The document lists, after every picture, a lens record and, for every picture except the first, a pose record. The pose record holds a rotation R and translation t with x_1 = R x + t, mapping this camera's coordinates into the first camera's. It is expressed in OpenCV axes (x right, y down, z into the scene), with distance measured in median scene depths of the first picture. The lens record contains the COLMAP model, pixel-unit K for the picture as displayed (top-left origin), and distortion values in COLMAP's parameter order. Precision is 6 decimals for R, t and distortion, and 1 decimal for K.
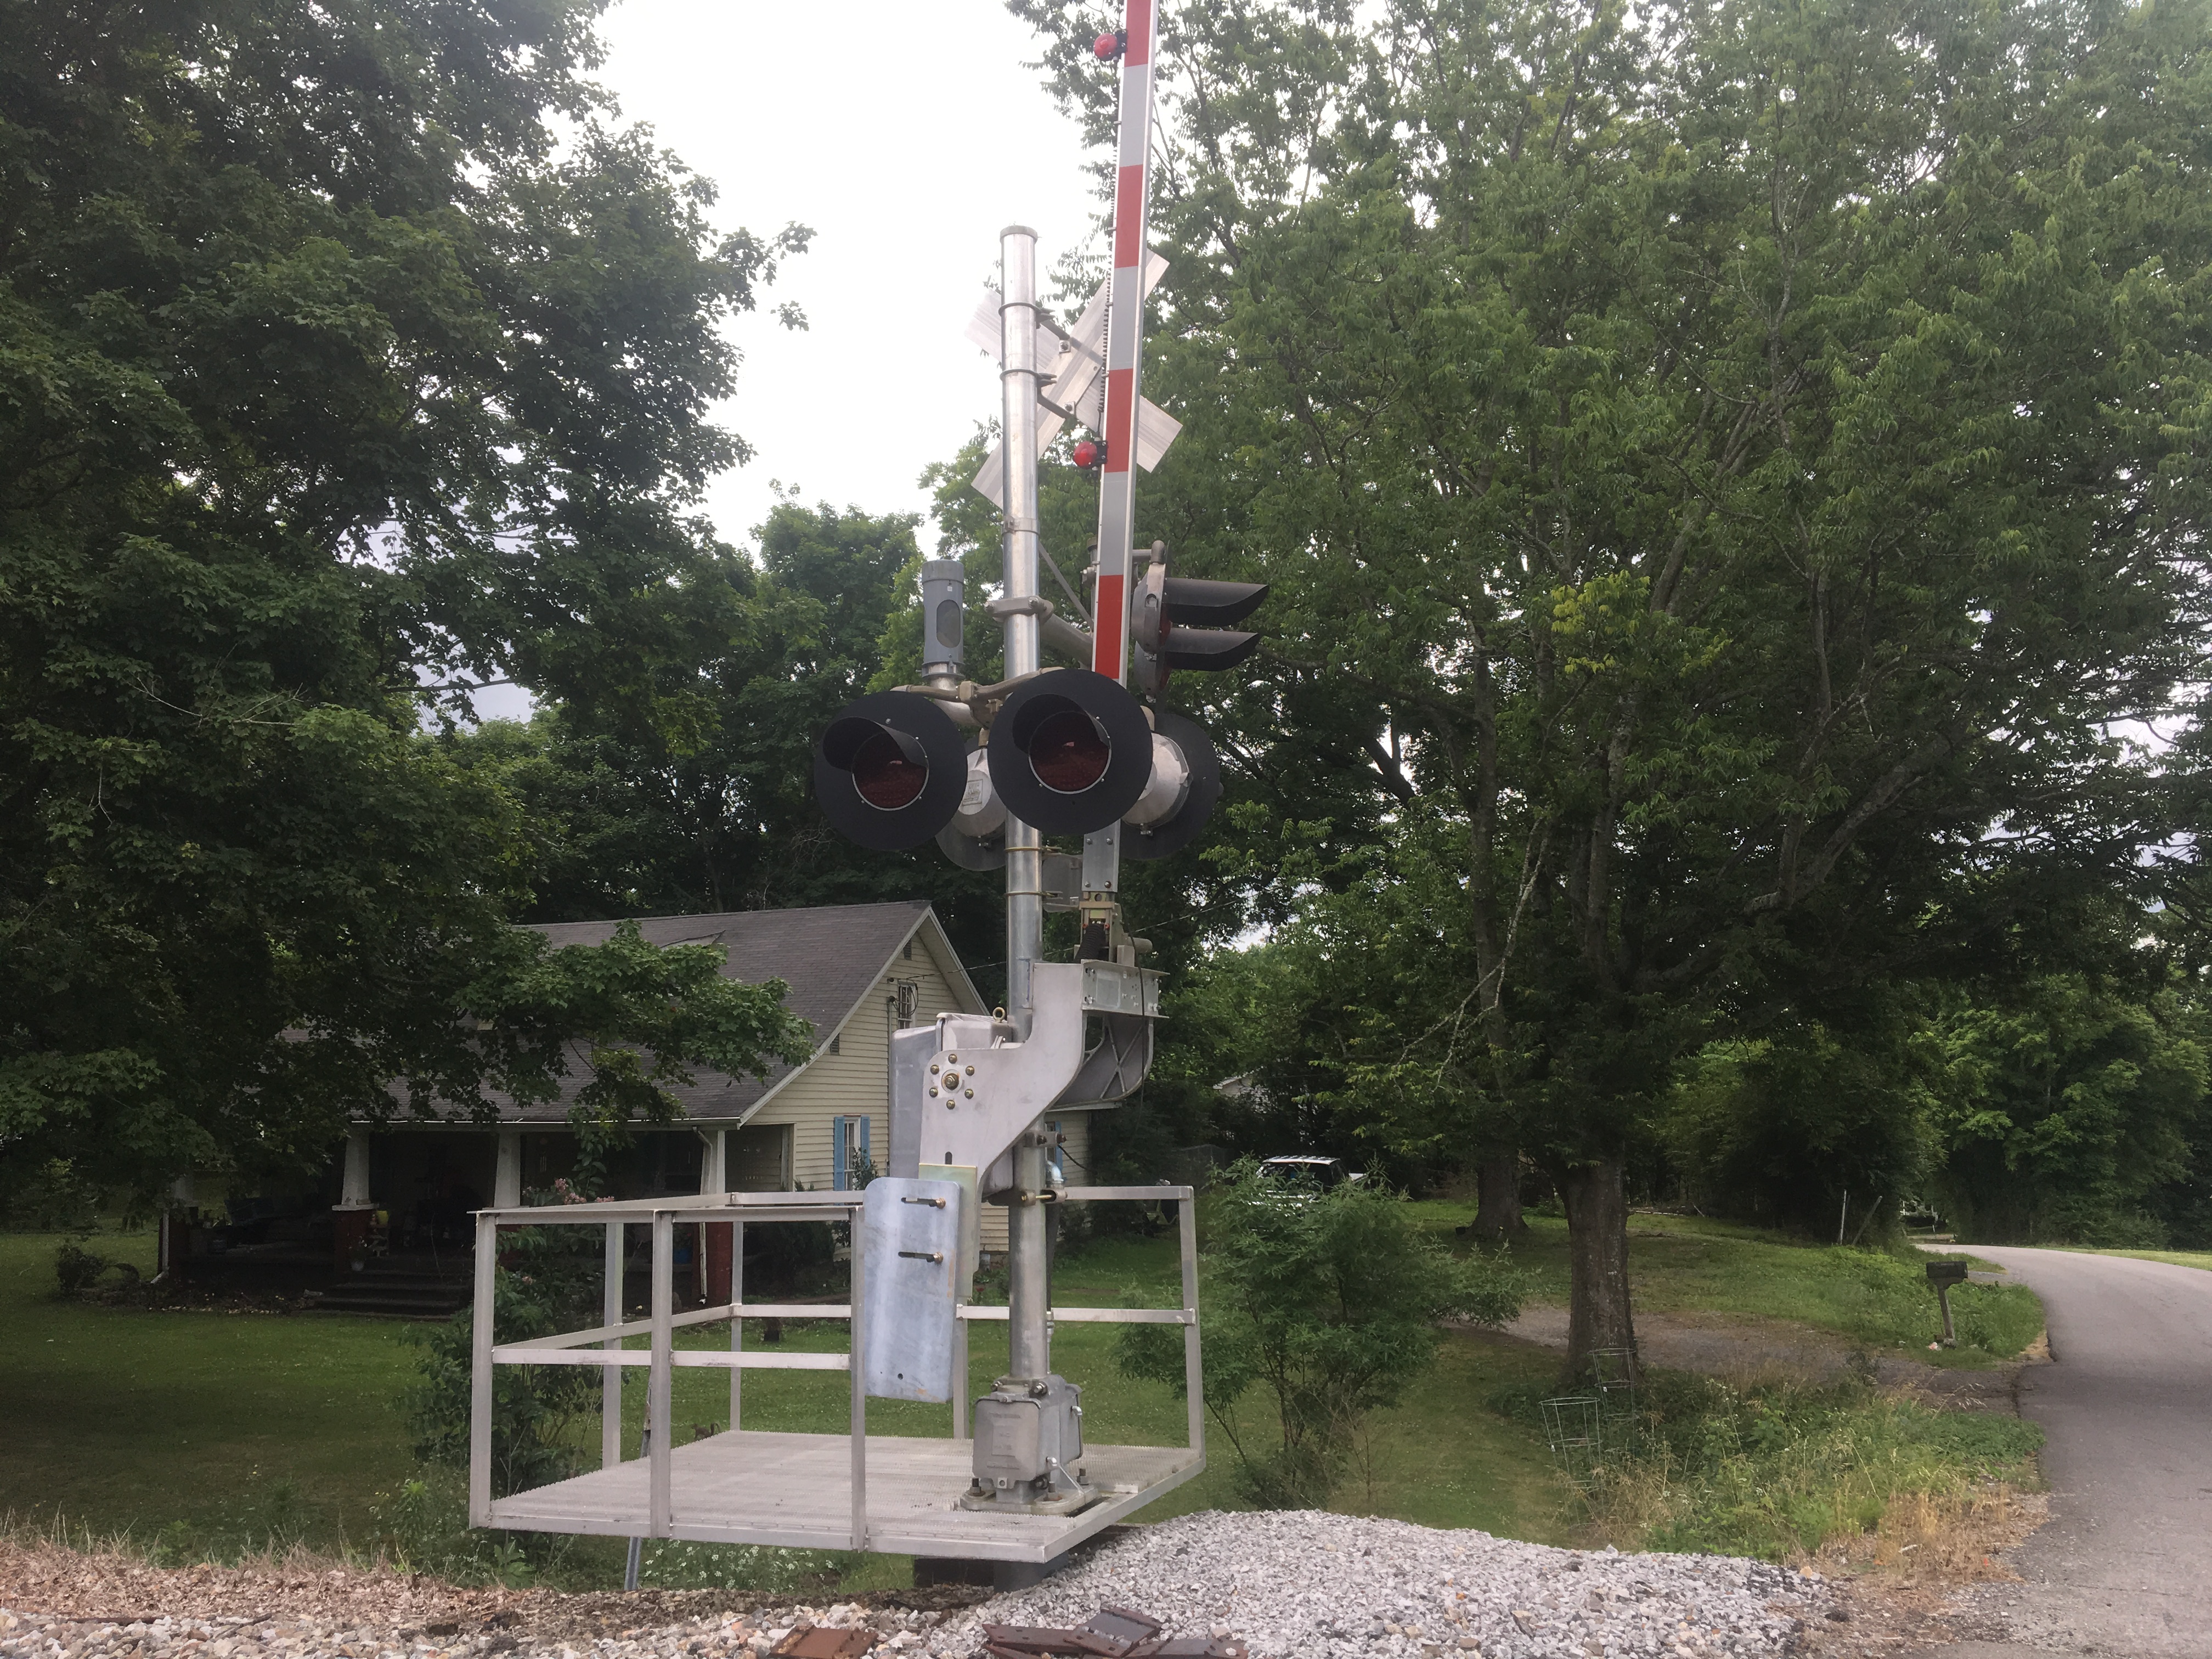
lens RADIAL K [[1872.6, 0, 1088.7], [0, 1872.6, 846.3], [0, 0, 1]] dist [0.084617, -0.115851]
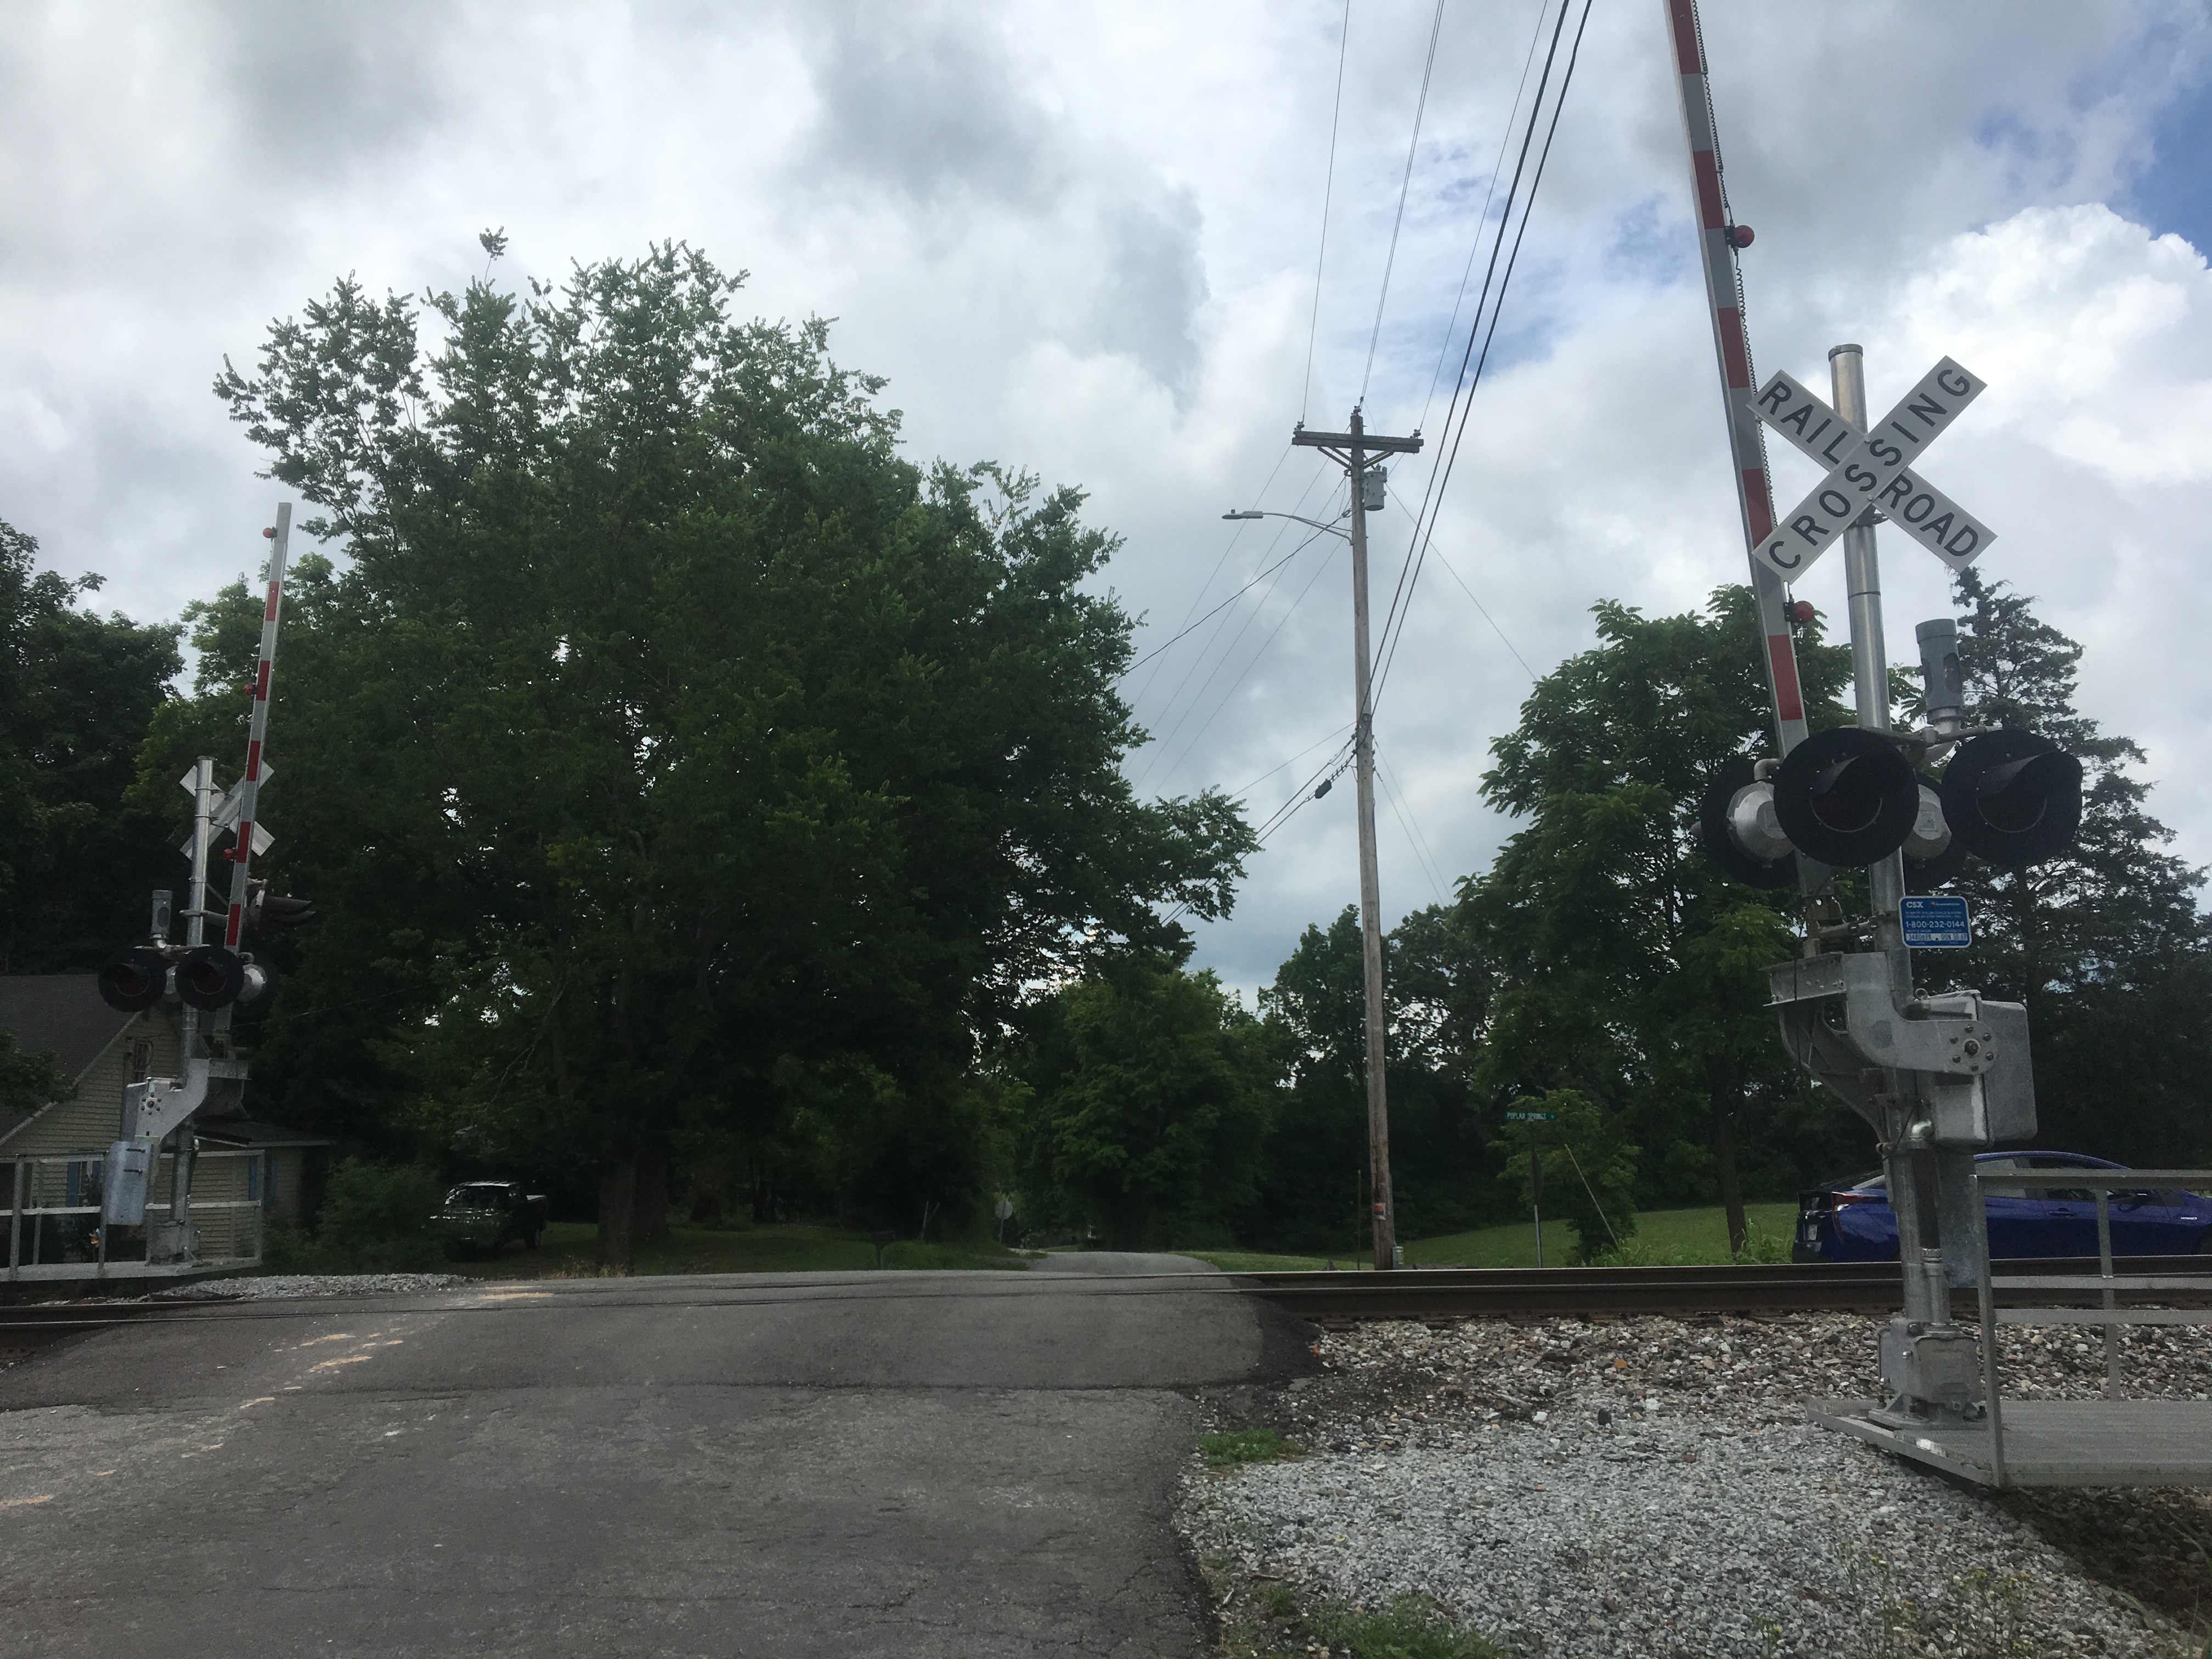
lens RADIAL K [[1872.6, 0, 1098.8], [0, 1872.6, 852.9], [0, 0, 1]] dist [0.084617, -0.115851]
pose [[0.933936, 0.052779, 0.353522, 0.038583], [-0.045288, 0.998540, -0.029435, -0.038672], [-0.354560, 0.011480, 0.934963, -0.364173]]
